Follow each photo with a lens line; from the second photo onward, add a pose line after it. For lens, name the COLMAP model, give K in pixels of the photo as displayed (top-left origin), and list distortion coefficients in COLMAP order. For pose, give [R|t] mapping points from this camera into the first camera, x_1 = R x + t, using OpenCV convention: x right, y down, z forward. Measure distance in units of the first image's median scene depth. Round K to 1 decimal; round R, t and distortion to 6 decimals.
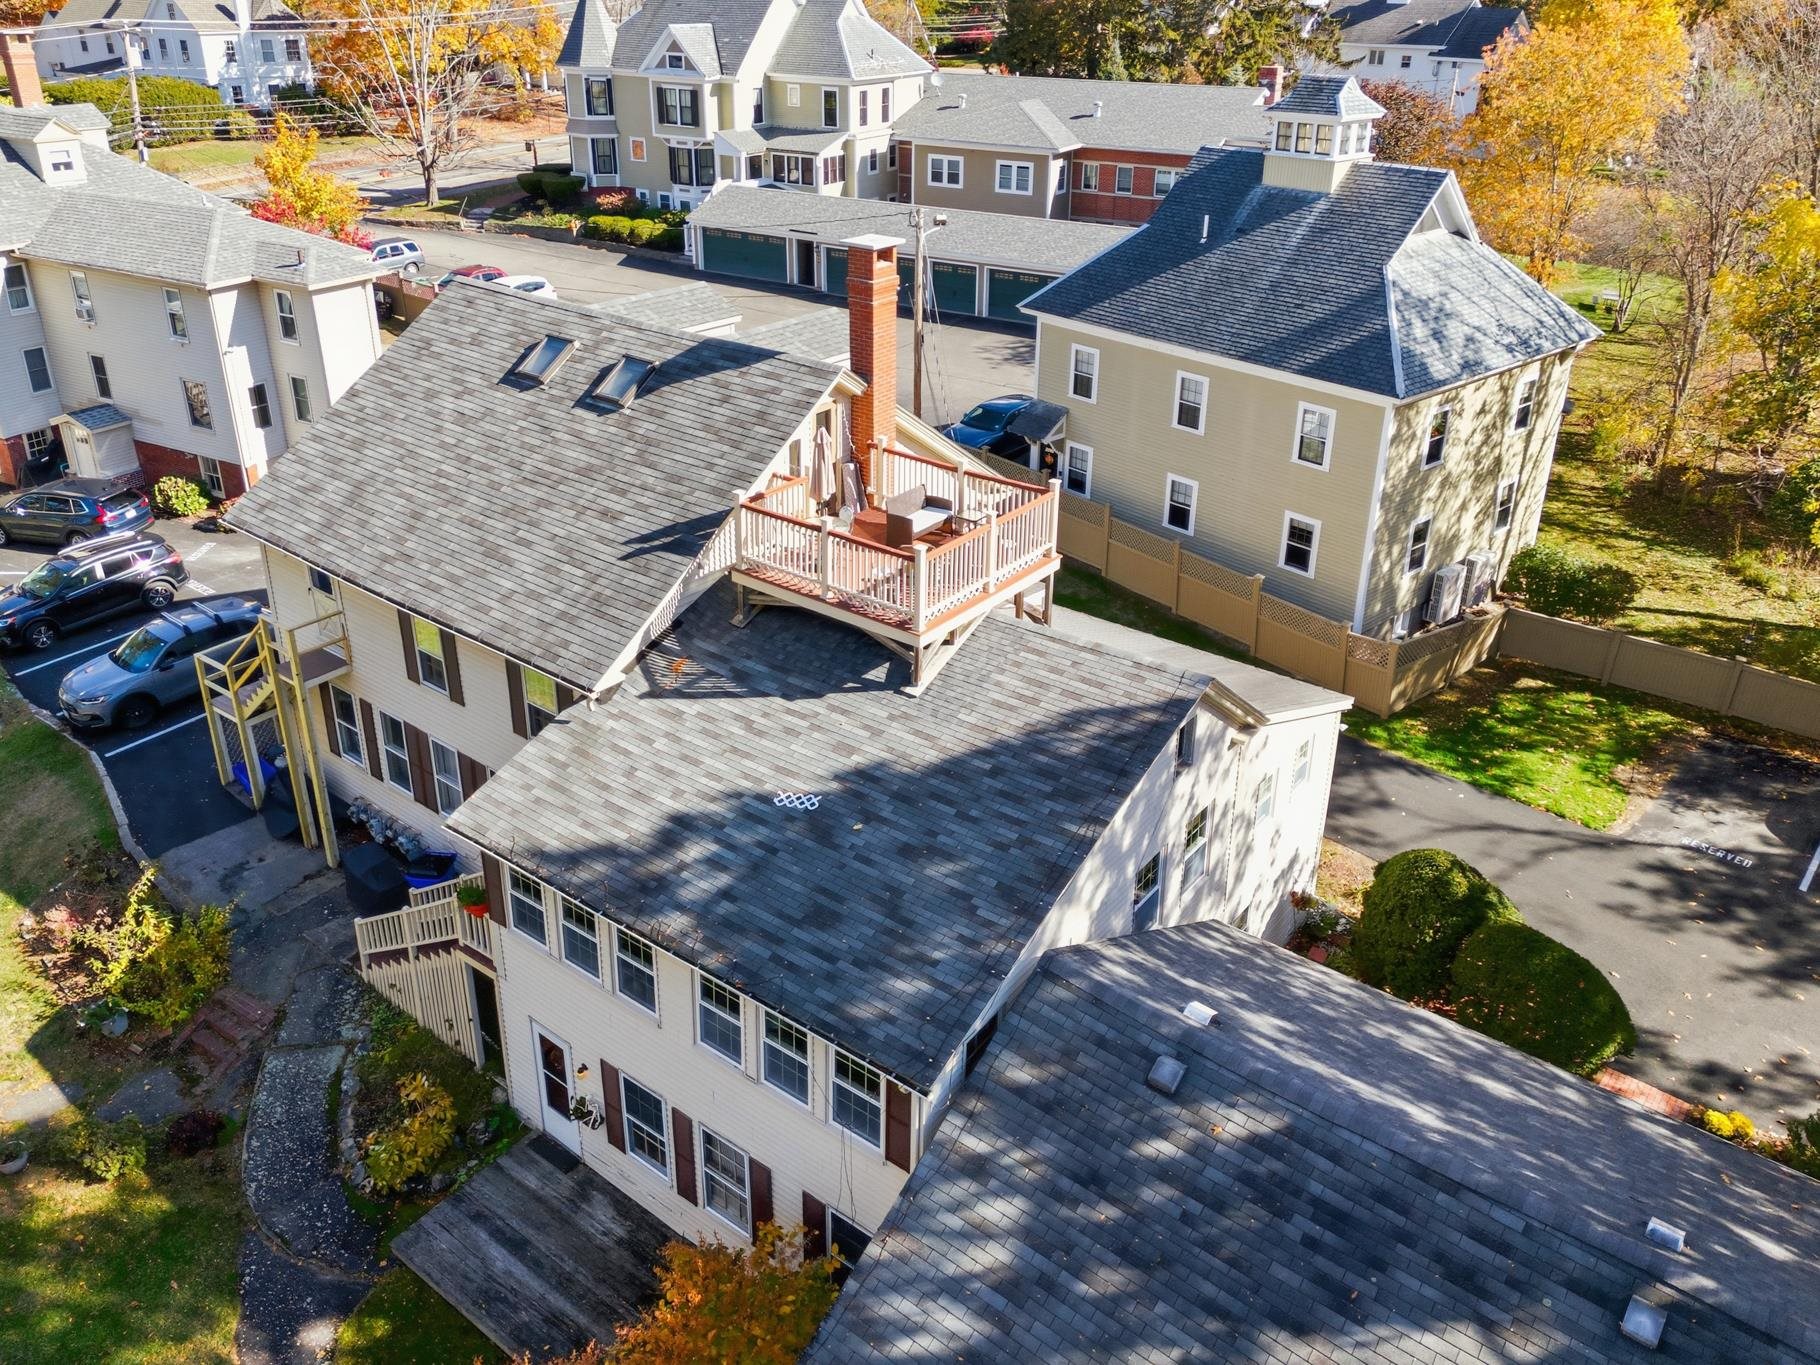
lens RADIAL K [[1366.2, 0, 899.6], [0, 1366.2, 559.8], [0, 0, 1]] dist [0.014876, 0.000505]
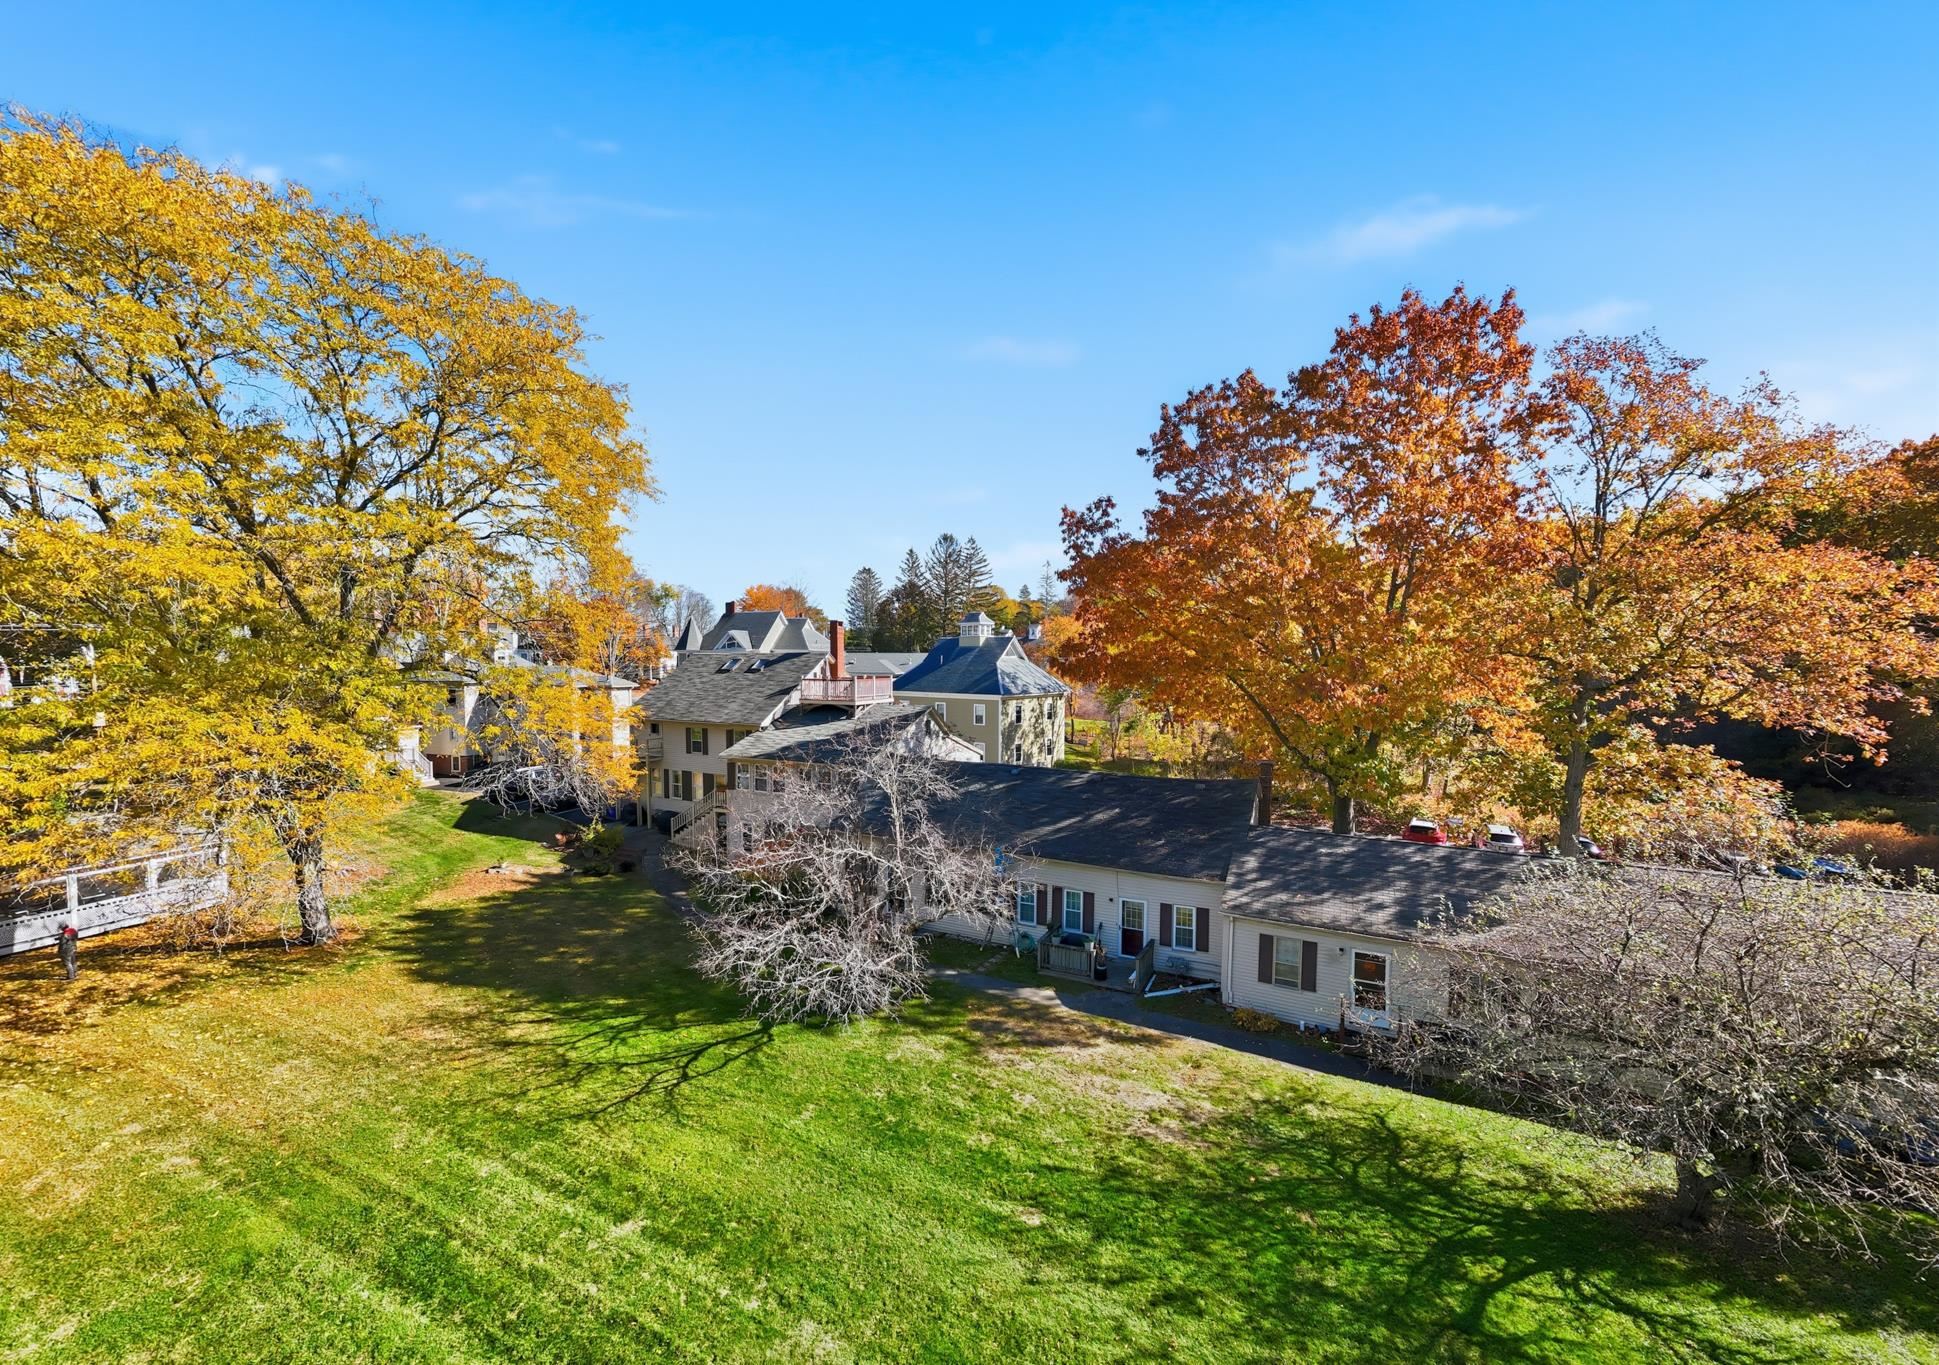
lens RADIAL K [[791.5, 0, 959.6], [0, 791.5, 674.7], [0, 0, 1]] dist [0.010954, 0.001040]
pose [[0.983019, -0.003997, 0.183458, -0.059265], [0.074745, 0.921787, -0.380423, 0.500924], [-0.167589, 0.387676, 0.906433, -0.624533]]
